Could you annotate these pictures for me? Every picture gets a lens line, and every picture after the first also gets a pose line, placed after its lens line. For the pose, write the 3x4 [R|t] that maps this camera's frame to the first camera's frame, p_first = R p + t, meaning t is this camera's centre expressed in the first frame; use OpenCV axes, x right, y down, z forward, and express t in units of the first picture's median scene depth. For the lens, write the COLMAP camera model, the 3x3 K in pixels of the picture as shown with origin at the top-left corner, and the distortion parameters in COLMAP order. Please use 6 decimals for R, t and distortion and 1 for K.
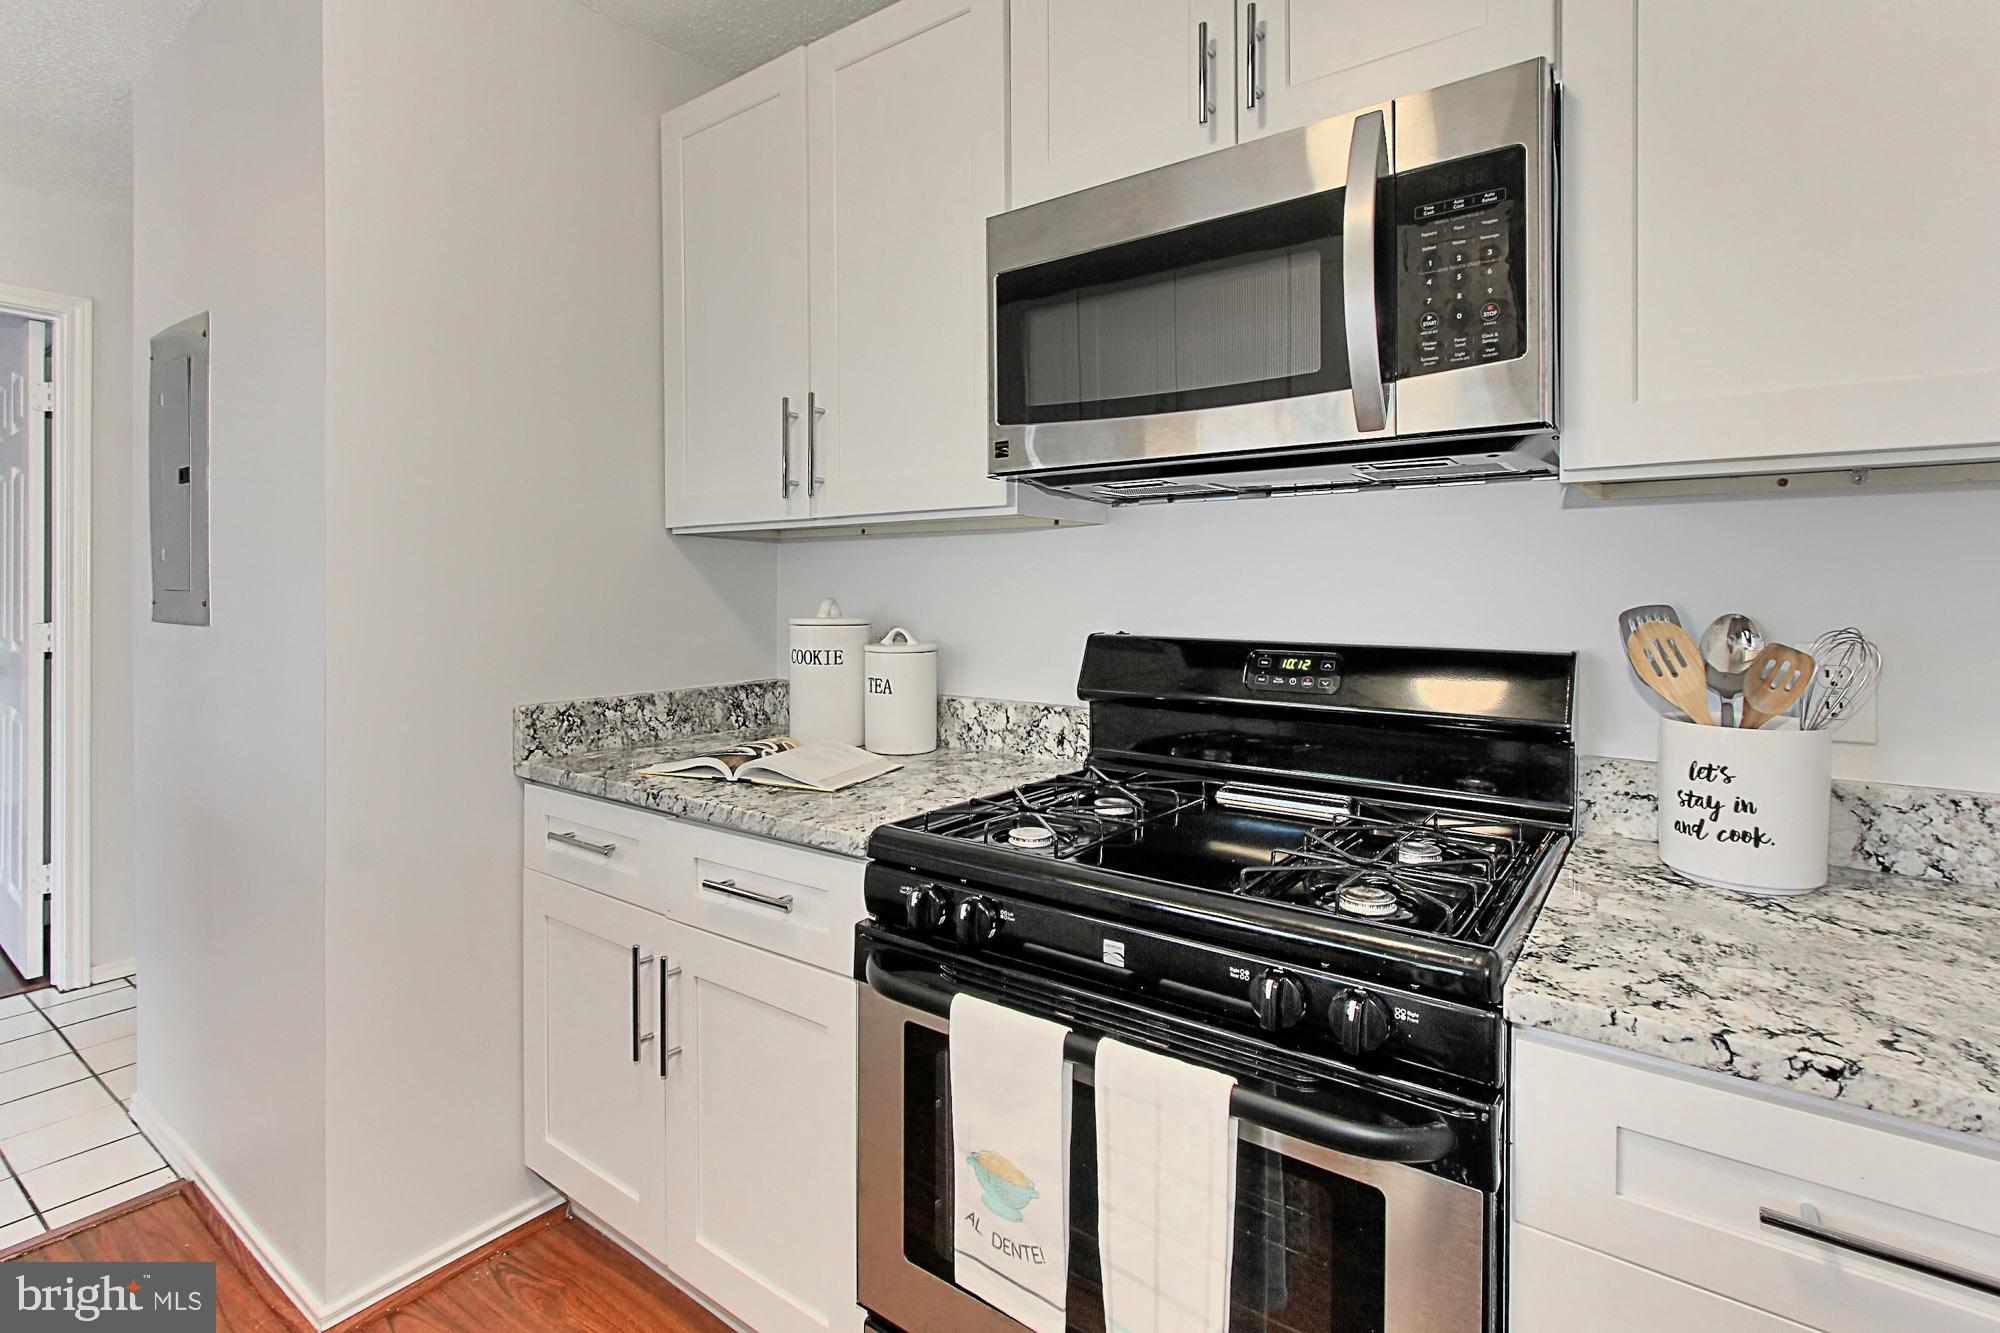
lens RADIAL K [[967.0, 0, 987.0], [0, 967.0, 591.4], [0, 0, 1]] dist [-0.012026, -0.001385]
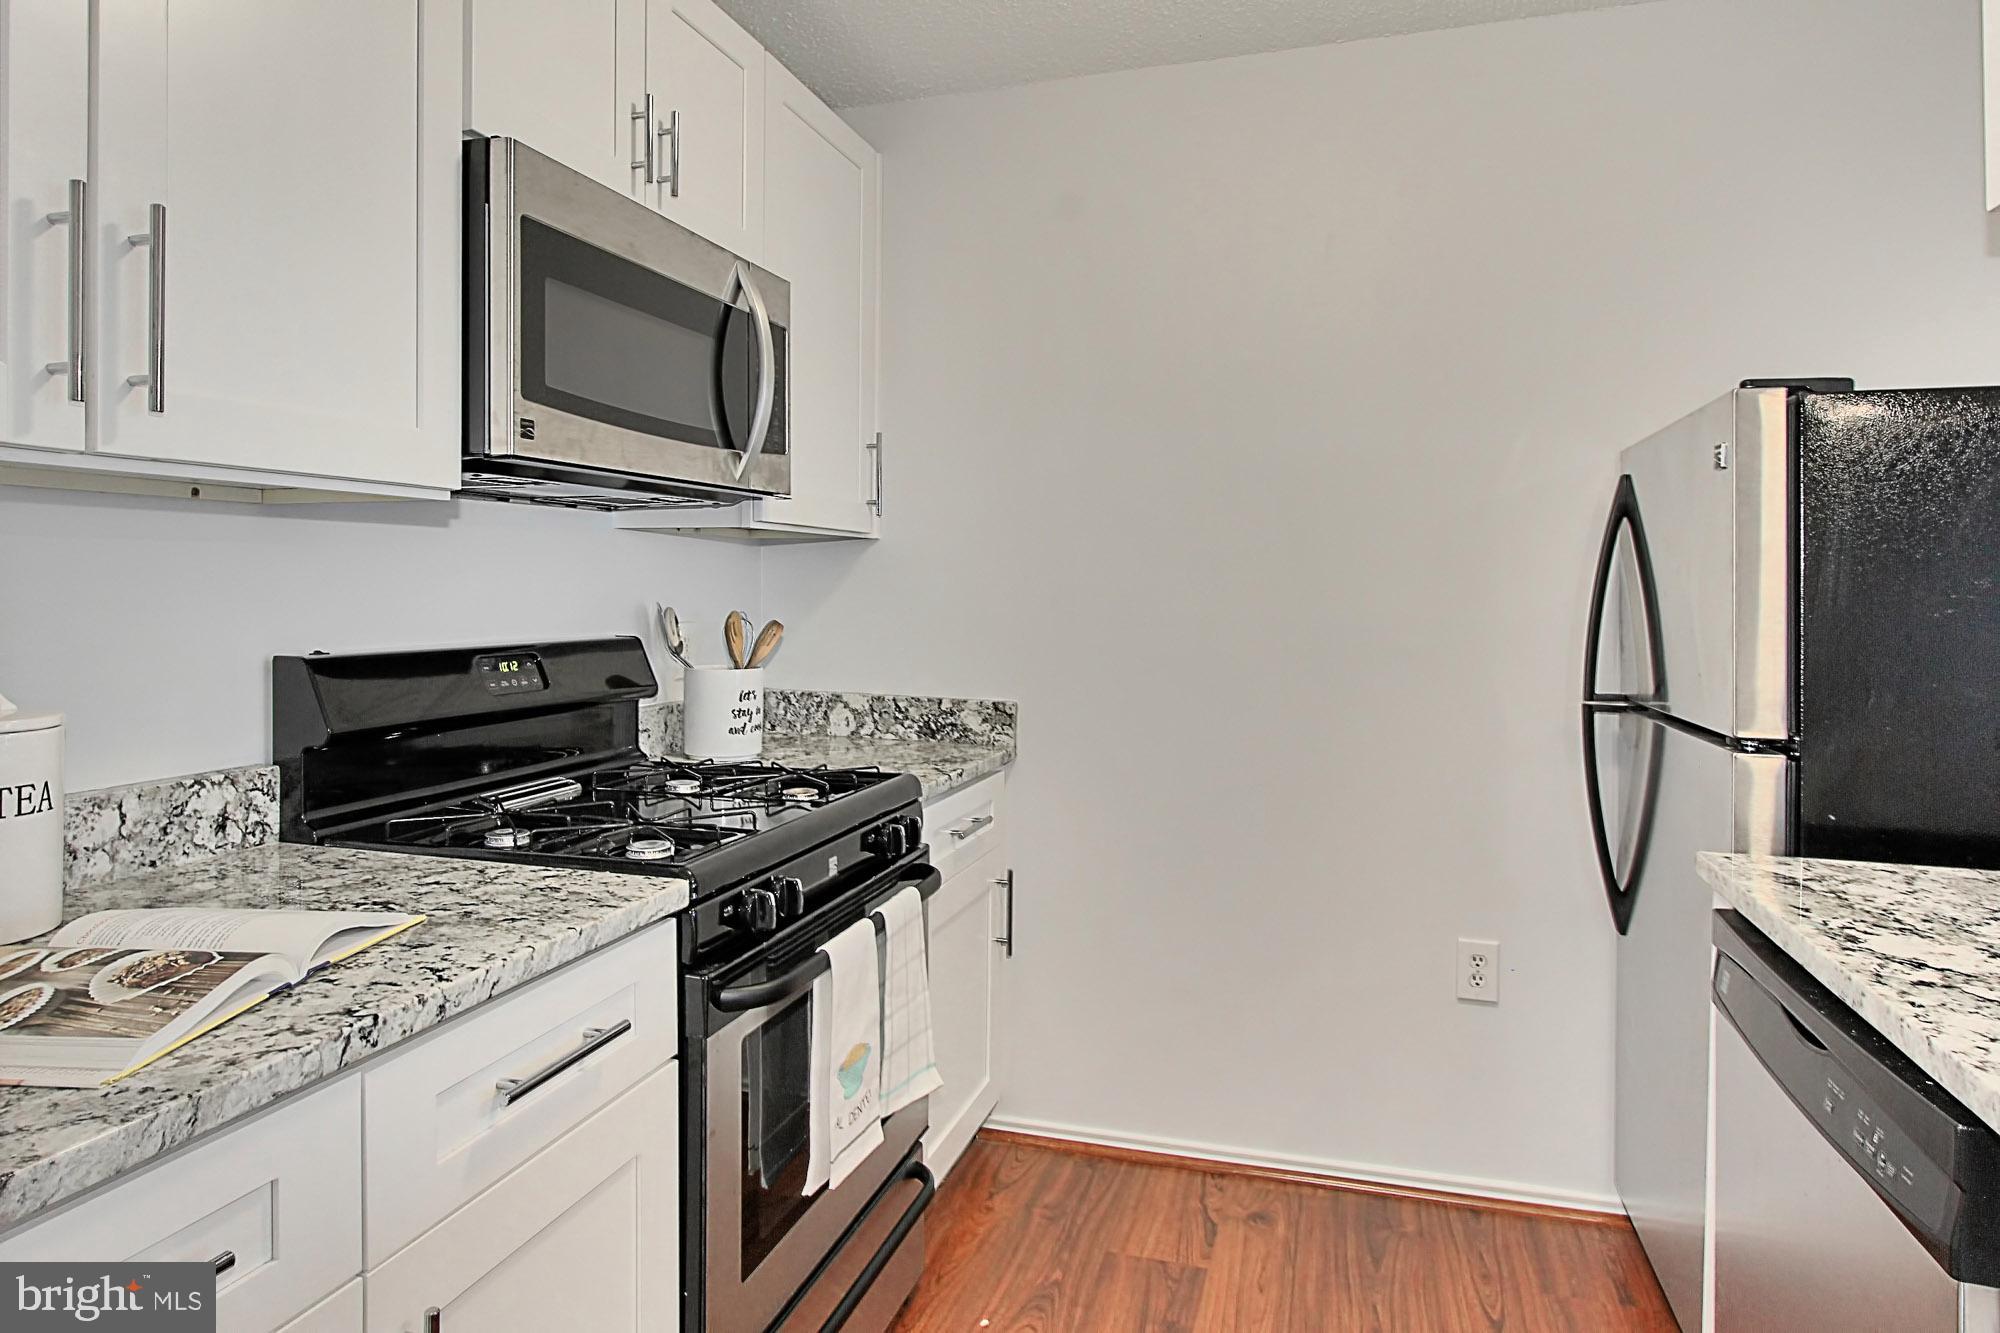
lens RADIAL K [[1159.7, 0, 965.2], [0, 1159.7, 586.1], [0, 0, 1]] dist [-0.000686, -0.001248]
pose [[-0.312178, 0.000959, 0.950023, -0.845009], [0.003011, 0.999995, -0.000020, -0.008026], [-0.950019, 0.002854, -0.312179, 0.764943]]
